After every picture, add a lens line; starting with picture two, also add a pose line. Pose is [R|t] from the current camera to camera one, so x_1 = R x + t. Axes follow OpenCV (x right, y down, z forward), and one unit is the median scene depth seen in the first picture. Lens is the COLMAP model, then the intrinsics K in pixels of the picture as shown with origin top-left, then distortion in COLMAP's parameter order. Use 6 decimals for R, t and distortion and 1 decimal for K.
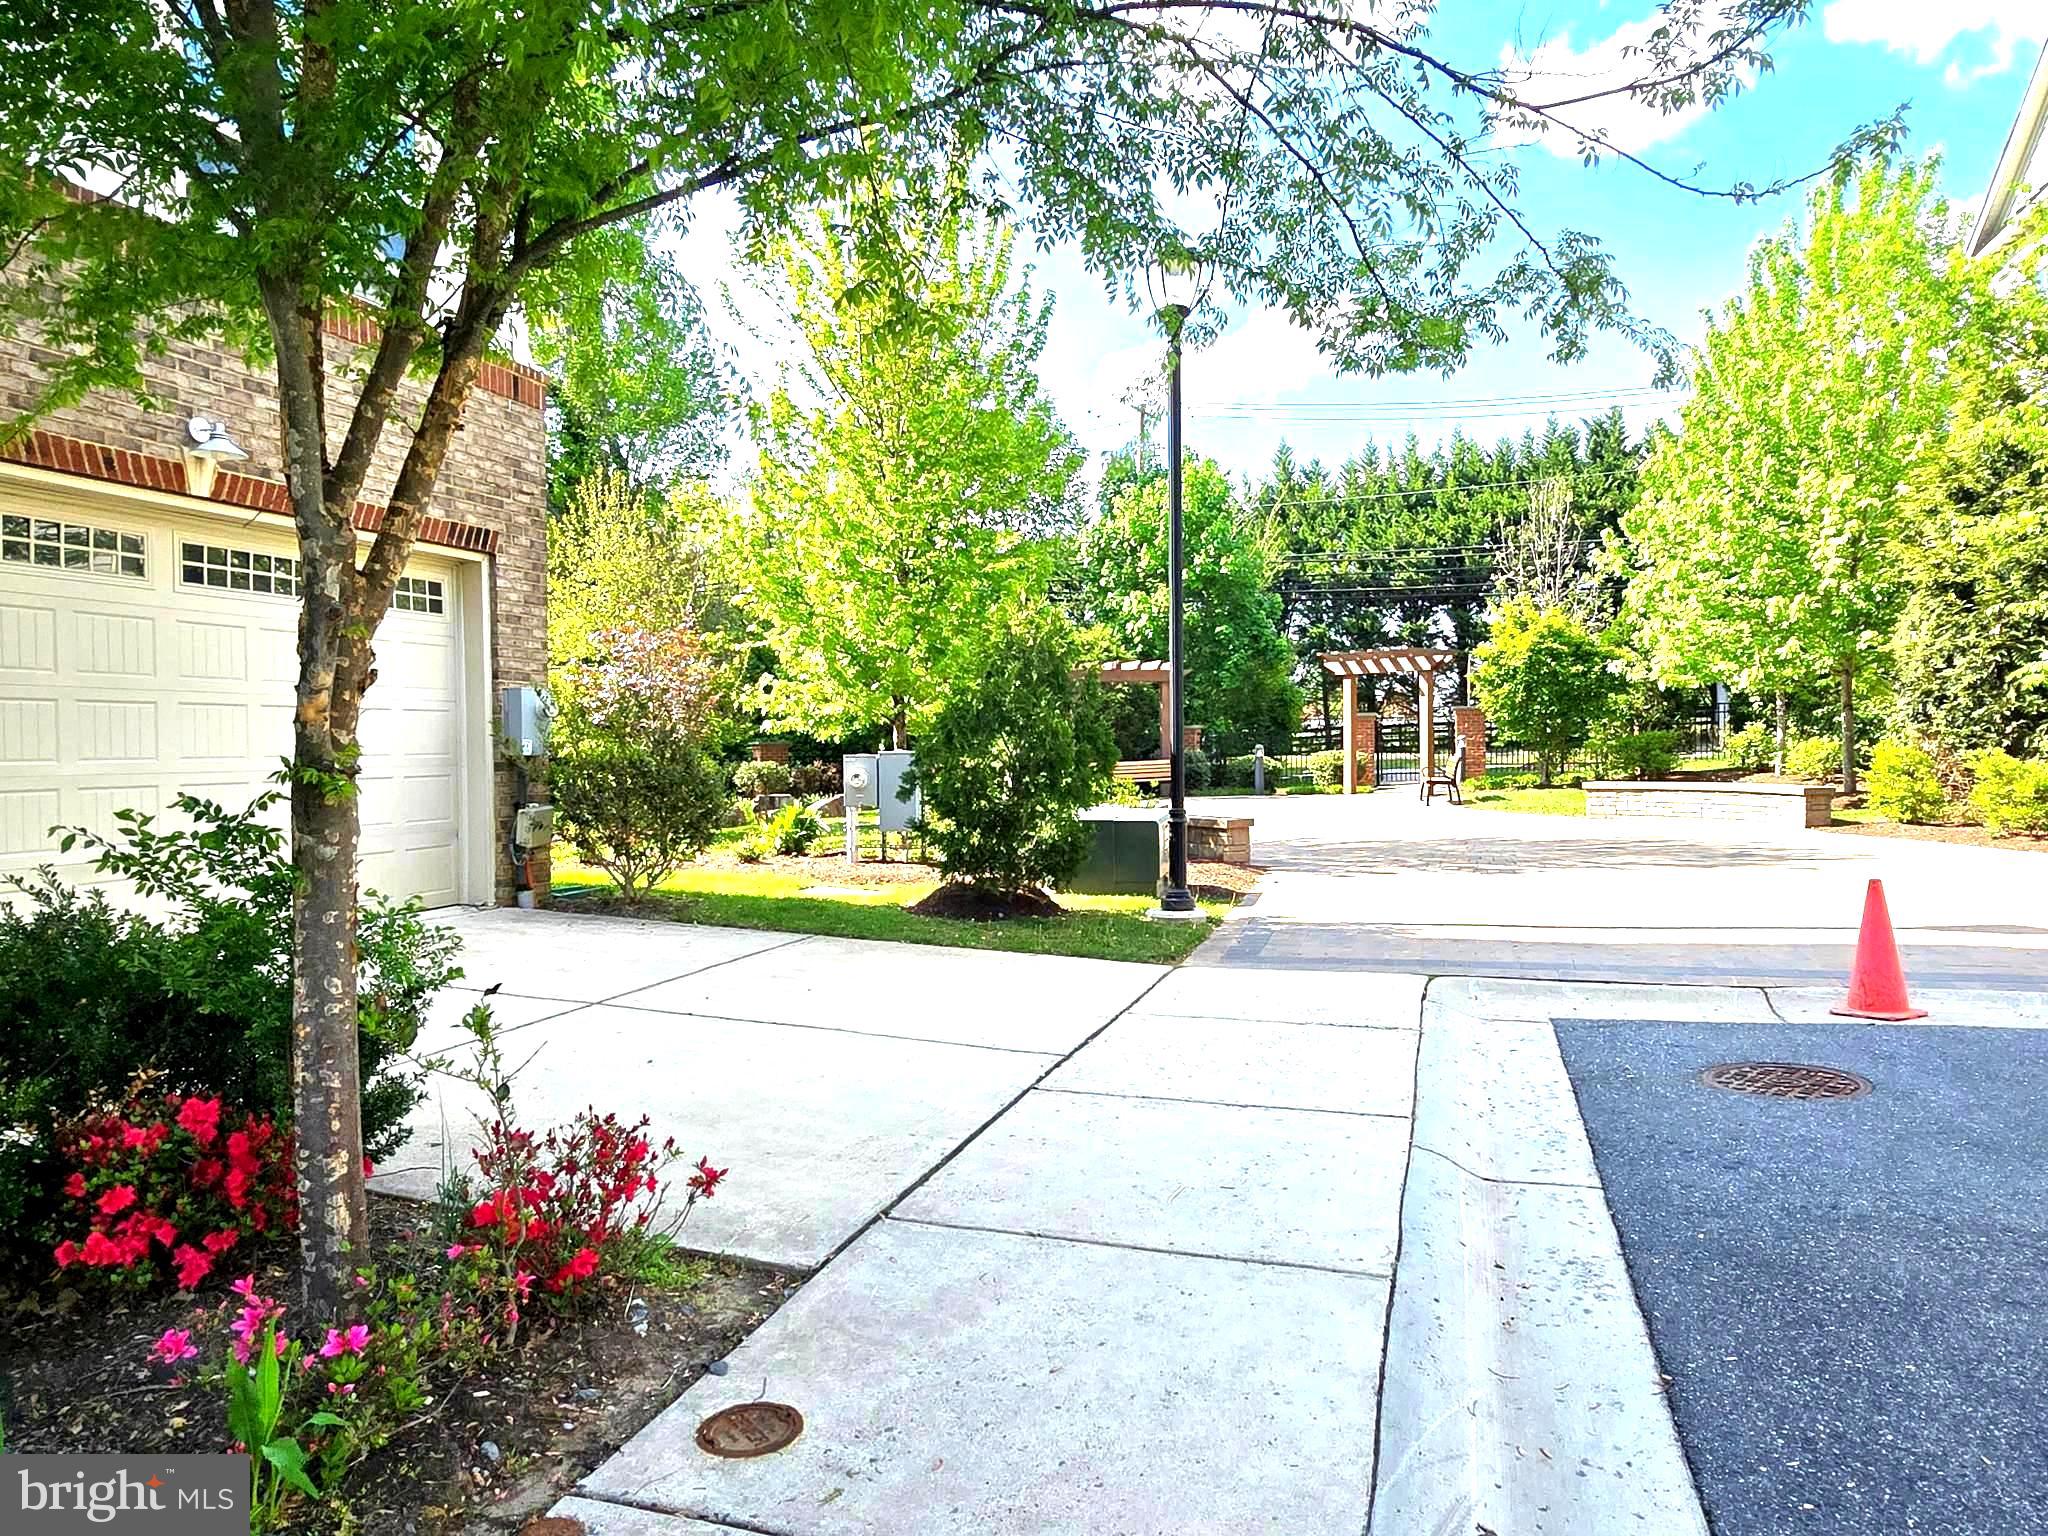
lens RADIAL K [[1386.0, 0, 1050.4], [0, 1386.0, 769.5], [0, 0, 1]] dist [-0.004627, 0.001549]
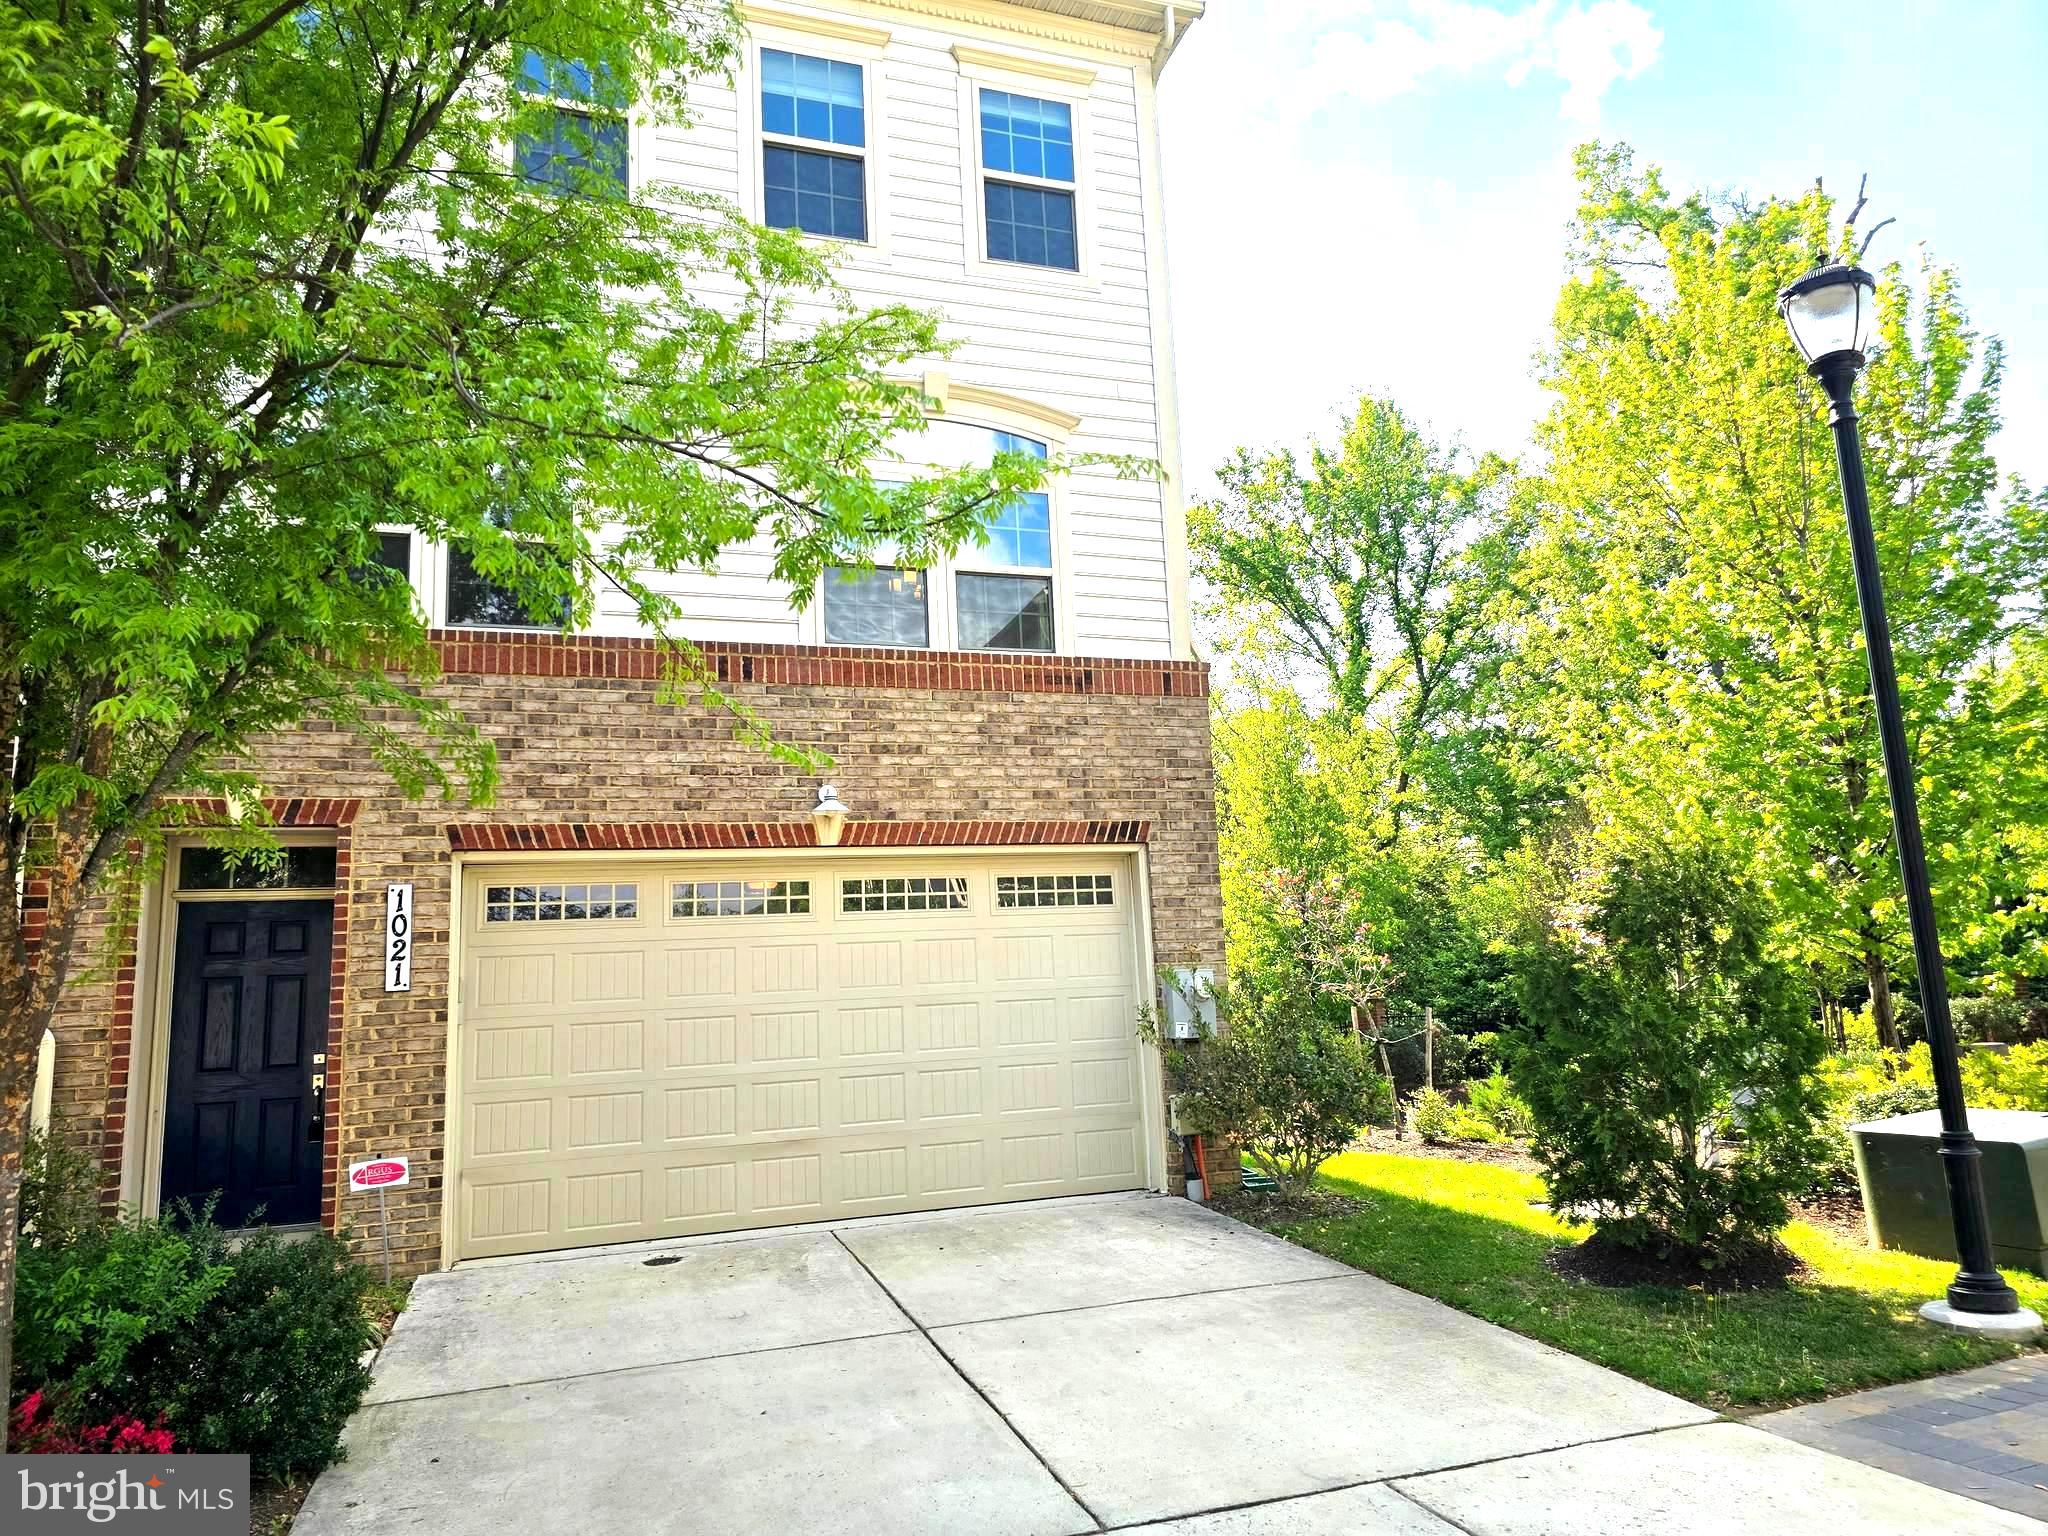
lens RADIAL K [[1371.2, 0, 1033.1], [0, 1371.2, 756.5], [0, 0, 1]] dist [0.094817, -0.106318]
pose [[0.578889, -0.163532, -0.798839, 0.234285], [0.029063, 0.983198, -0.180212, -0.019919], [0.814888, 0.081106, 0.573916, 0.188362]]
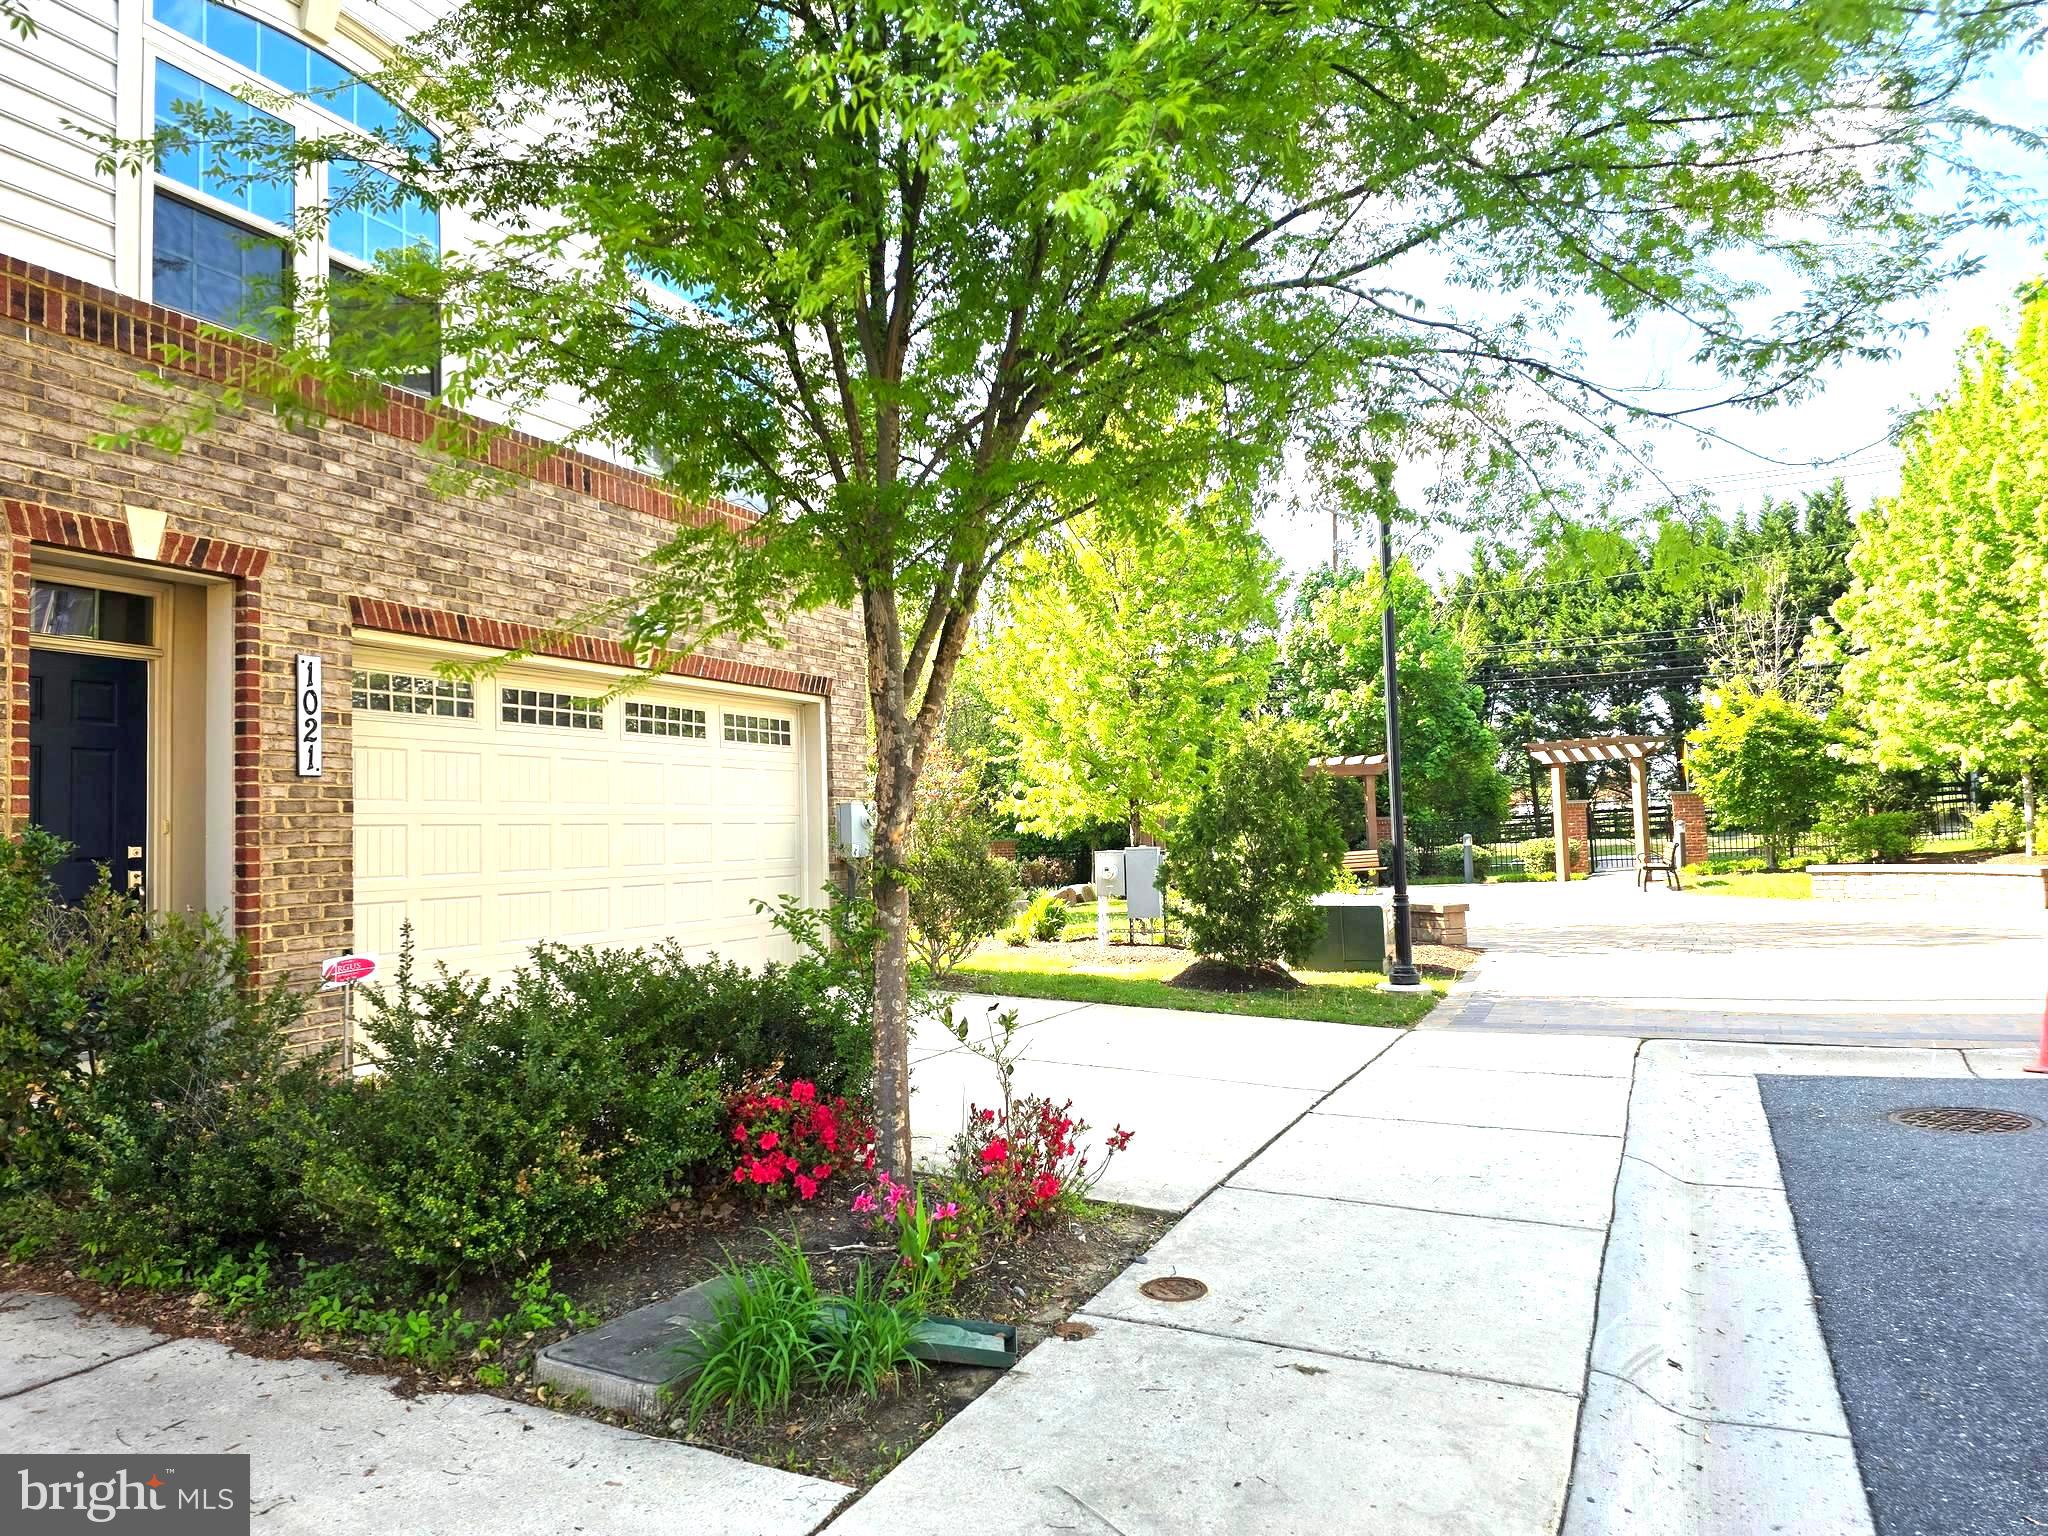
lens RADIAL K [[1371.2, 0, 1033.1], [0, 1371.2, 756.5], [0, 0, 1]] dist [0.094817, -0.106318]
pose [[0.988338, -0.029392, -0.149411, -0.021736], [0.017819, 0.996777, -0.078219, -0.000959], [0.151229, 0.074645, 0.985676, -0.111012]]
